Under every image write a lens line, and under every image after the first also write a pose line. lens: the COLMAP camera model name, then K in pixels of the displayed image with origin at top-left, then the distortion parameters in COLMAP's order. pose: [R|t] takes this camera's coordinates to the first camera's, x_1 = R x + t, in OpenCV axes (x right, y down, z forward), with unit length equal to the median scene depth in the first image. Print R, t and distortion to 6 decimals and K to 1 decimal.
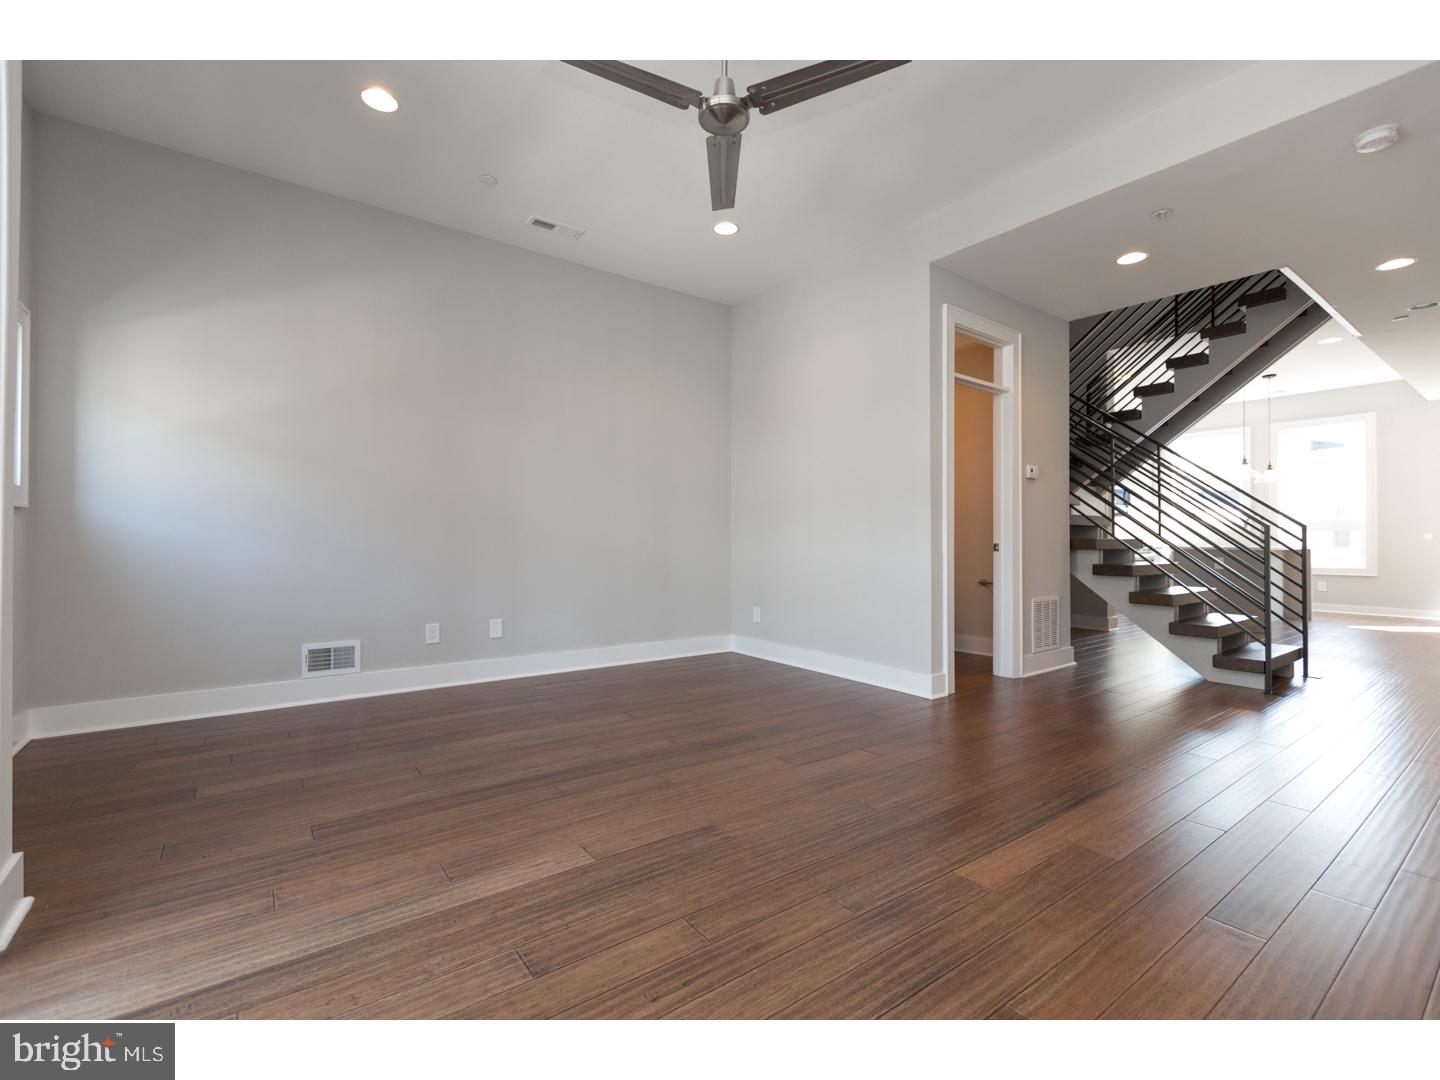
lens RADIAL K [[642.8, 0, 720.0], [0, 642.8, 540.0], [0, 0, 1]] dist [0.000889, -0.000386]
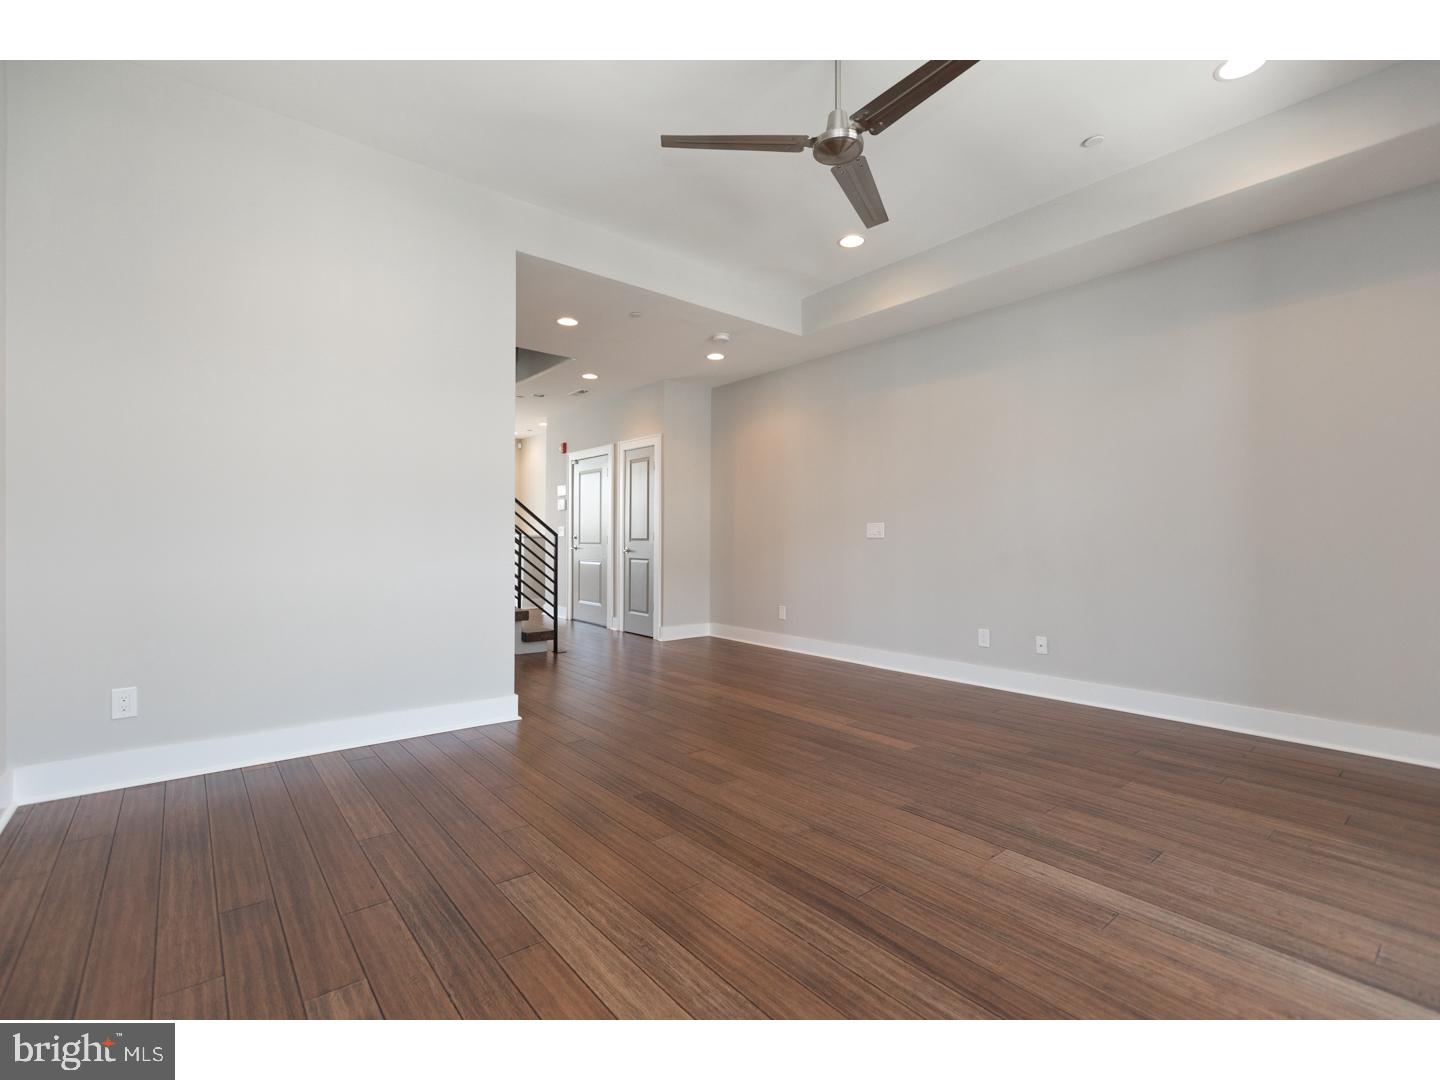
lens RADIAL K [[642.8, 0, 720.0], [0, 642.8, 540.0], [0, 0, 1]] dist [0.000889, -0.000386]
pose [[-0.049828, -0.002328, 0.998755, -1.295135], [-0.008793, 0.999960, 0.001892, -0.039815], [-0.998719, -0.008688, -0.049847, 1.568206]]
